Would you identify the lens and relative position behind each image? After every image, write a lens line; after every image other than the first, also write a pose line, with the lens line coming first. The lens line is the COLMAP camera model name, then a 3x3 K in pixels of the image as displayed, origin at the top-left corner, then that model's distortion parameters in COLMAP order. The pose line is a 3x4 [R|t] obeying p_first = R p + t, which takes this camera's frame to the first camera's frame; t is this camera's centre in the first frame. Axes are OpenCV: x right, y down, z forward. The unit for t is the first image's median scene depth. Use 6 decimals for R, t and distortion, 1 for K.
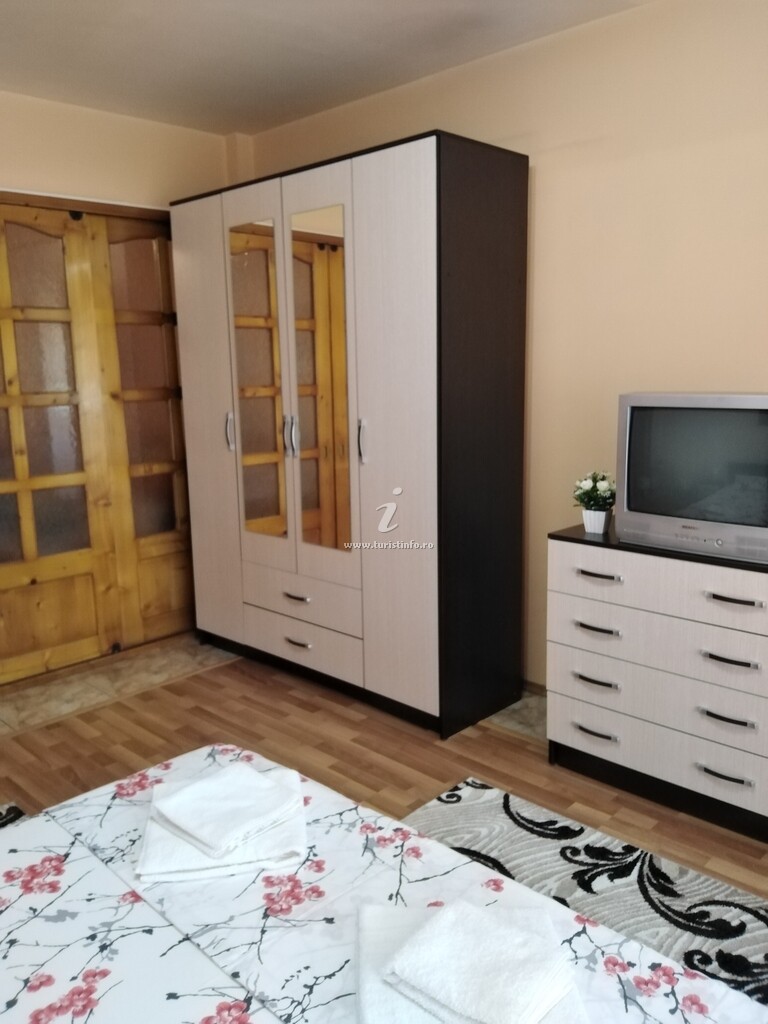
lens RADIAL K [[813.4, 0, 379.5], [0, 813.4, 501.7], [0, 0, 1]] dist [0.022168, -0.043864]
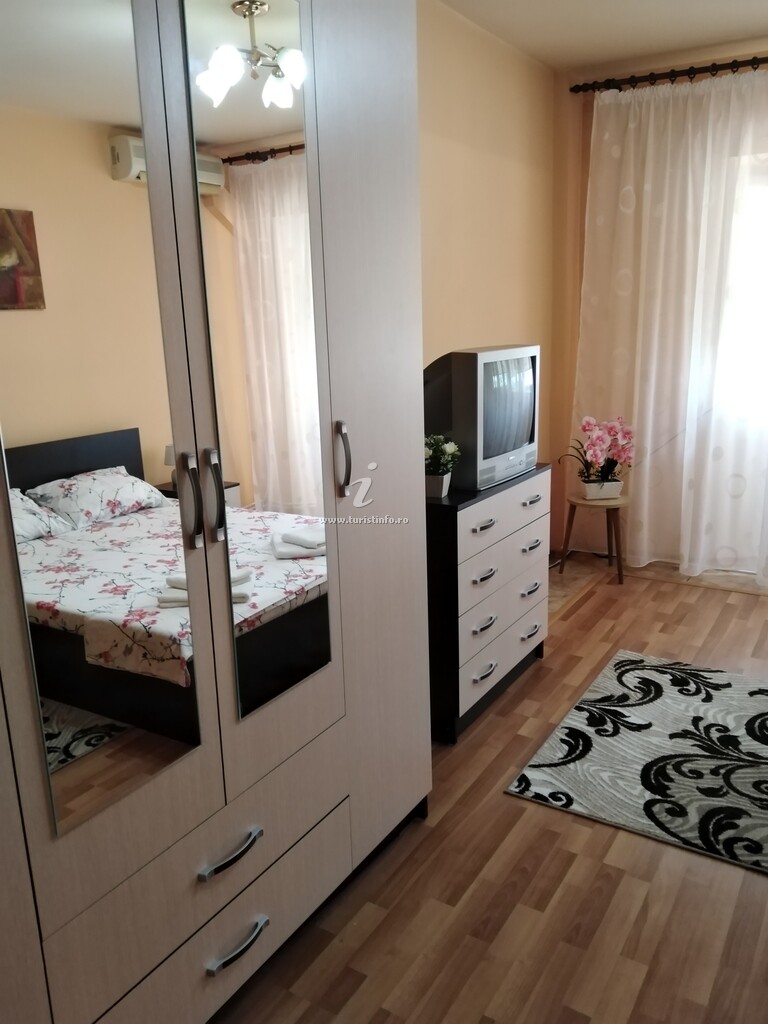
lens RADIAL K [[813.4, 0, 385.3], [0, 813.4, 514.6], [0, 0, 1]] dist [0.022168, -0.043864]
pose [[-0.229422, -0.215437, 0.949185, -0.716345], [0.171665, 0.950953, 0.257331, -0.221444], [-0.958069, 0.221979, -0.181186, 1.384829]]
